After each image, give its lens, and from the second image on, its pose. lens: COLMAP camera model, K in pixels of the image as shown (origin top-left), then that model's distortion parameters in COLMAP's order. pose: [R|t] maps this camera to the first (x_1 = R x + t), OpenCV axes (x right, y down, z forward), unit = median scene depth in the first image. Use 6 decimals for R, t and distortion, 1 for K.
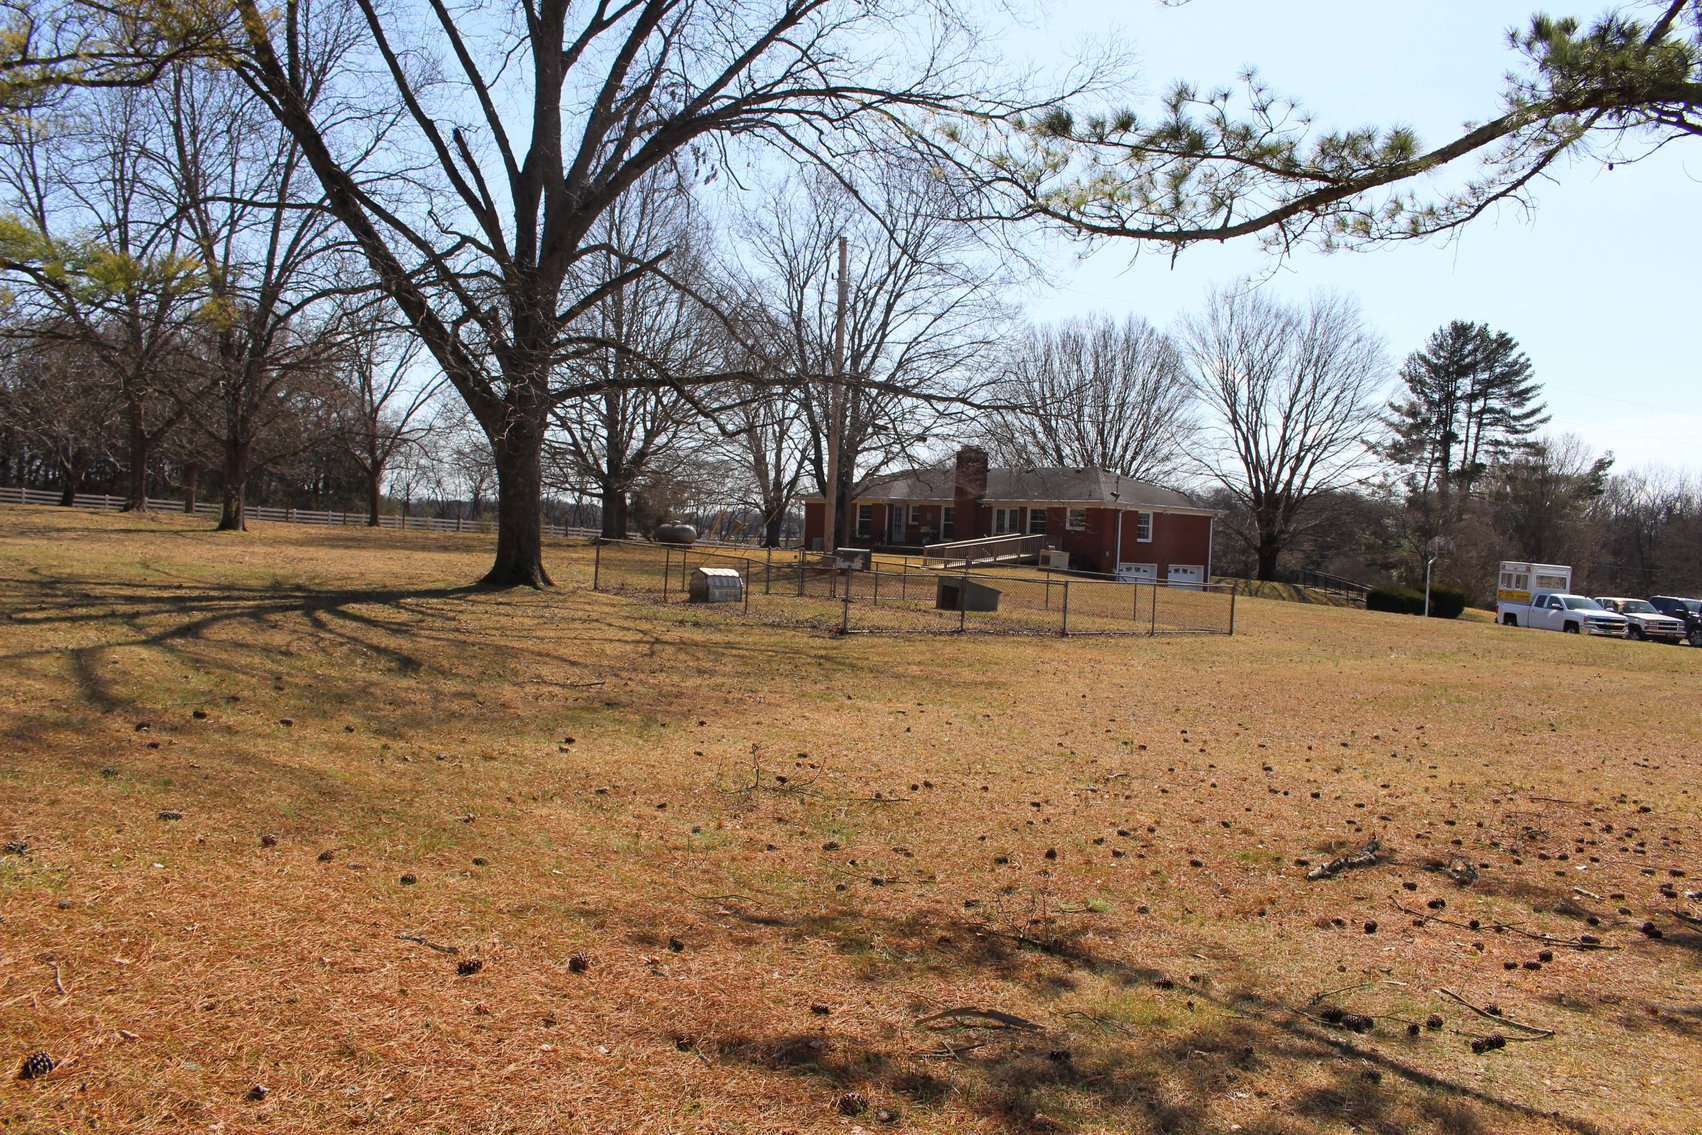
lens RADIAL K [[1387.3, 0, 851.0], [0, 1387.3, 567.5], [0, 0, 1]] dist [-0.163777, 0.135176]
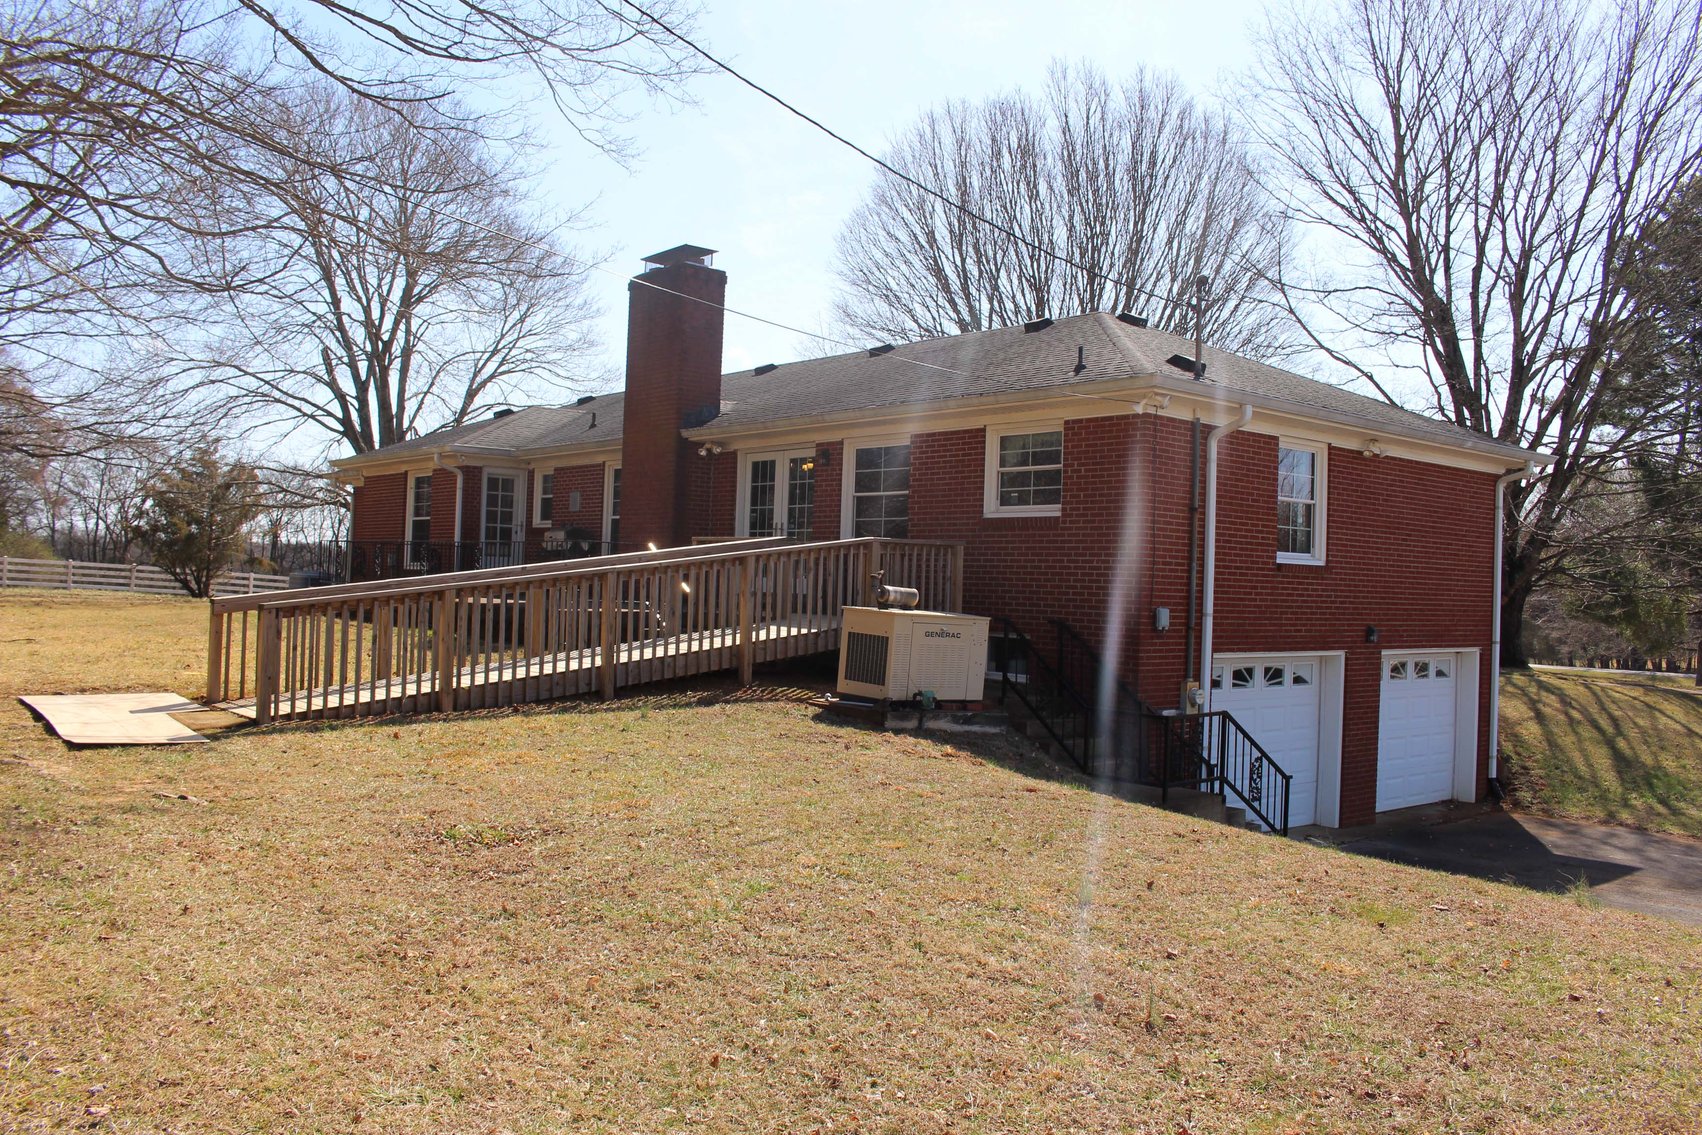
lens RADIAL K [[1387.3, 0, 851.0], [0, 1387.3, 567.5], [0, 0, 1]] dist [-0.163777, 0.135176]
pose [[0.999572, -0.011706, 0.026828, 0.124006], [0.012544, 0.999431, -0.031312, -0.011218], [-0.026447, 0.031635, 0.999150, 0.747868]]
